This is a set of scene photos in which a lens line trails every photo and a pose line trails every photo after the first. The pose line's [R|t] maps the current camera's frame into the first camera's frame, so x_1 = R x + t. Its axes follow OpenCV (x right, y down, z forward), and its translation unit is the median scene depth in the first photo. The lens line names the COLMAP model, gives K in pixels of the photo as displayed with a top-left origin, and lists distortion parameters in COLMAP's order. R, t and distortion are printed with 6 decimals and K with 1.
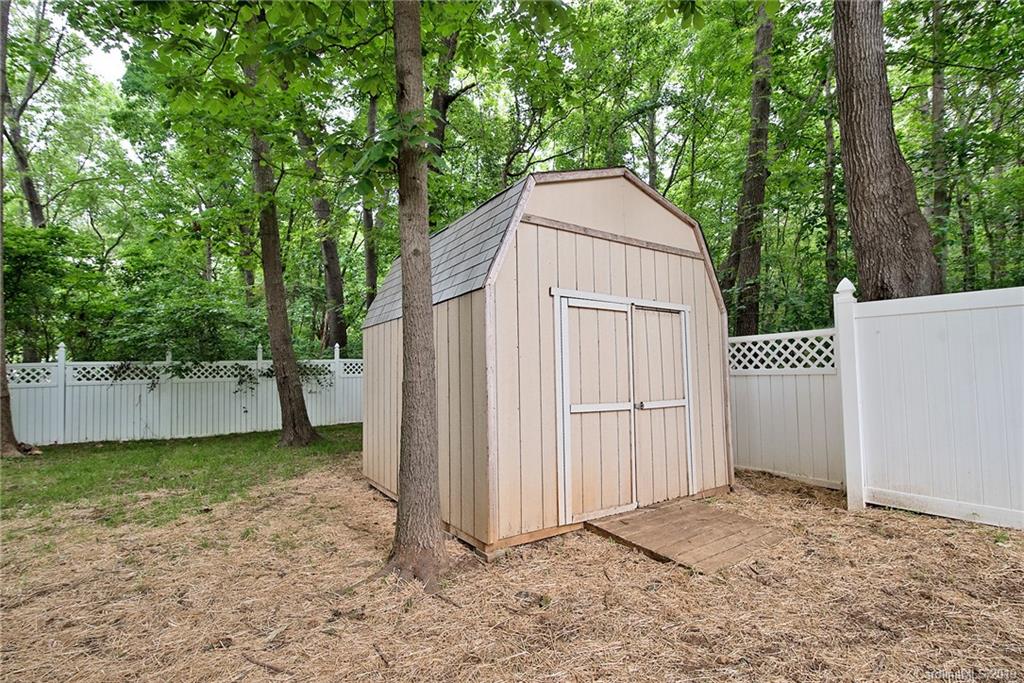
lens RADIAL K [[470.0, 0, 512.0], [0, 470.0, 345.7], [0, 0, 1]] dist [-0.020128, 0.000873]
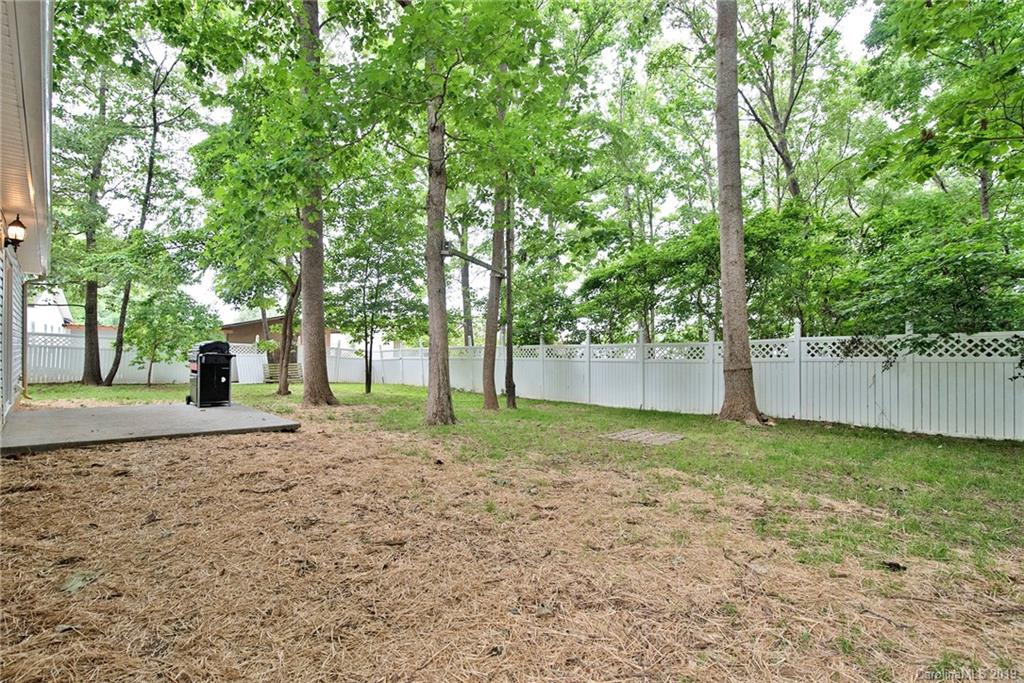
lens RADIAL K [[470.0, 0, 513.0], [0, 470.0, 356.9], [0, 0, 1]] dist [-0.020128, 0.000873]
pose [[0.172348, 0.016233, -0.984902, -0.080417], [0.040534, 0.998900, 0.023557, 0.027022], [0.984202, -0.043982, 0.171501, 0.206987]]
